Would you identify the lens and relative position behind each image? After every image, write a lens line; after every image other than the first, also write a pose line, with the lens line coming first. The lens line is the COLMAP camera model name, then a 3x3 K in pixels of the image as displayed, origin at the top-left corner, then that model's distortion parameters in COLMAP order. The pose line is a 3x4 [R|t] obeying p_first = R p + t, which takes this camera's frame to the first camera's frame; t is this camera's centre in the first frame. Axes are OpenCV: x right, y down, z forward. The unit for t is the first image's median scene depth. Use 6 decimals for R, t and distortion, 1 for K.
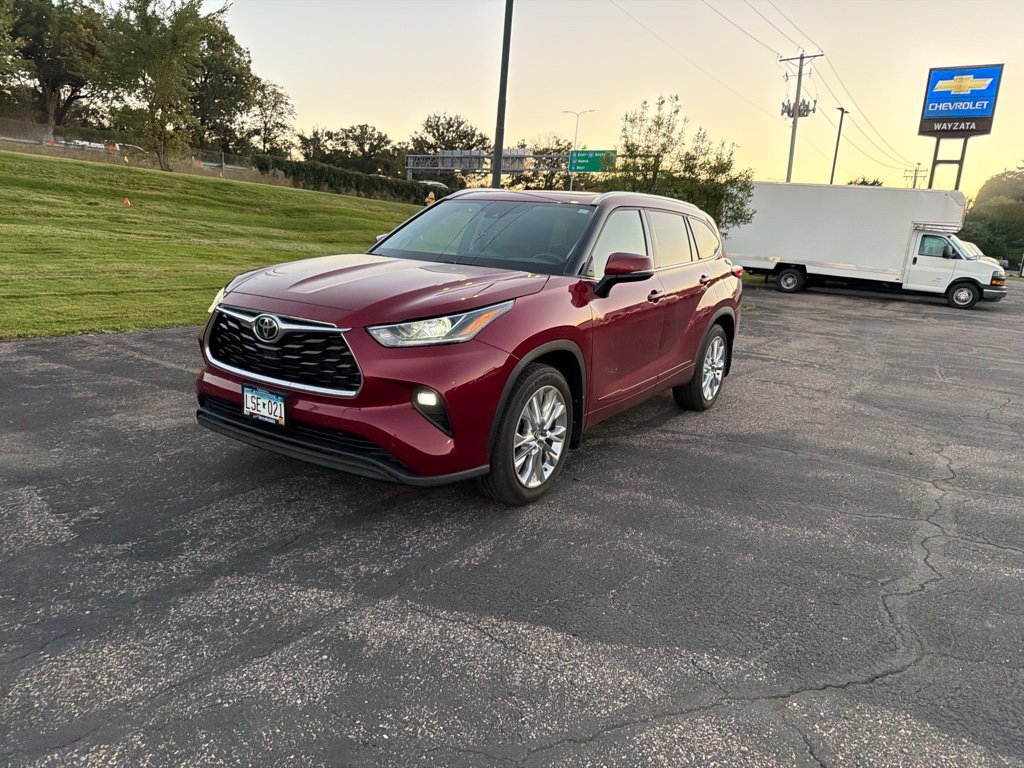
lens RADIAL K [[712.0, 0, 511.8], [0, 712.0, 385.0], [0, 0, 1]] dist [0.051302, -0.069111]
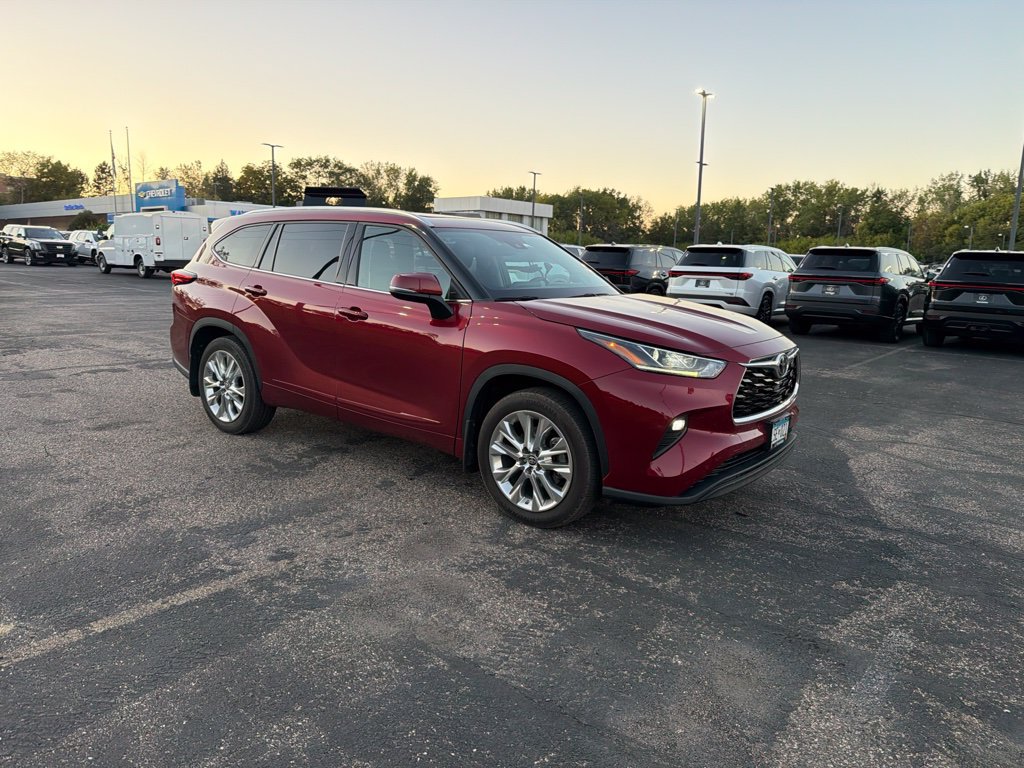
lens RADIAL K [[712.0, 0, 511.9], [0, 712.0, 383.6], [0, 0, 1]] dist [0.051302, -0.069111]
pose [[0.073387, -0.236175, 0.968935, -1.510601], [0.185944, 0.957759, 0.219367, -0.388083], [-0.979816, 0.164069, 0.114202, 1.300832]]
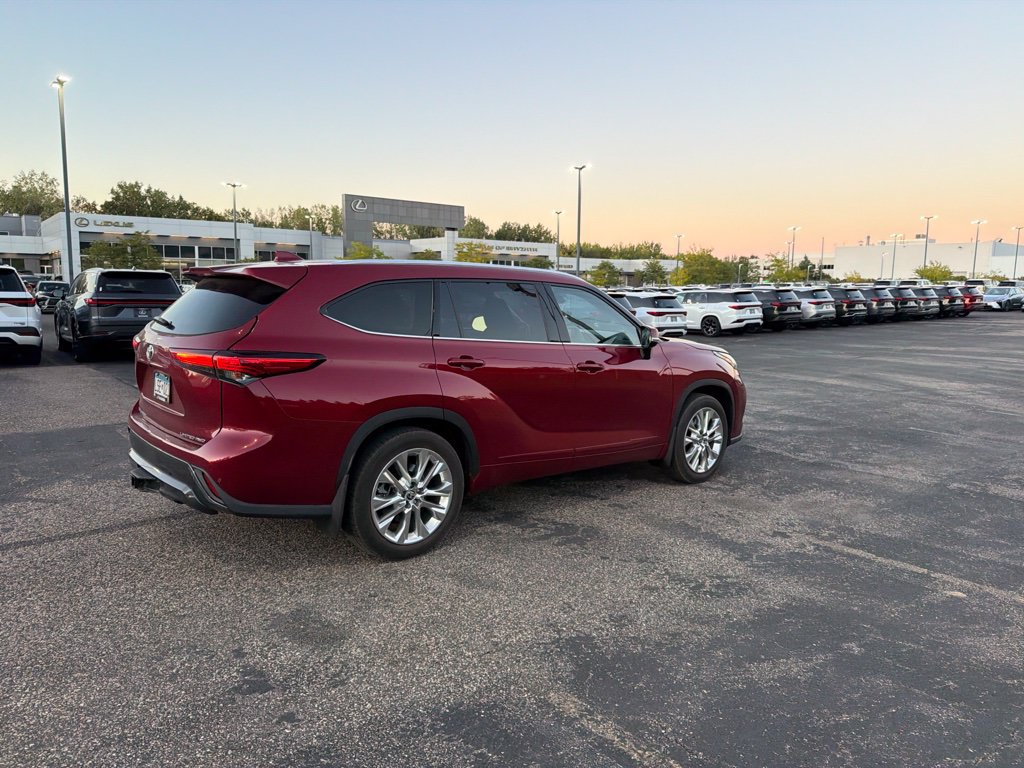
lens RADIAL K [[712.0, 0, 515.0], [0, 712.0, 378.3], [0, 0, 1]] dist [0.051302, -0.069111]
pose [[-0.958063, -0.120438, 0.260019, -0.420459], [-0.027217, 0.941532, 0.335823, -0.749508], [-0.285262, 0.314663, -0.905325, 3.137377]]
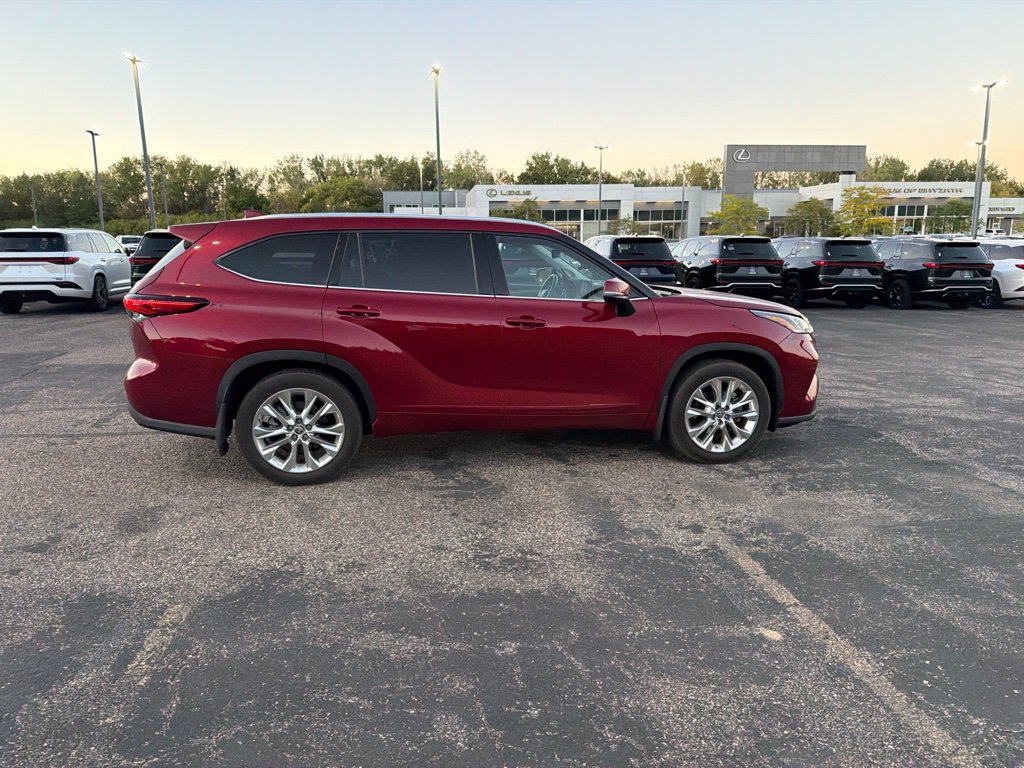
lens RADIAL K [[712.0, 0, 515.6], [0, 712.0, 393.6], [0, 0, 1]] dist [0.051302, -0.069111]
pose [[-0.688782, -0.212742, 0.693051, -1.168881], [0.107100, 0.915625, 0.387504, -0.689743], [-0.717014, 0.341132, -0.607882, 2.648020]]
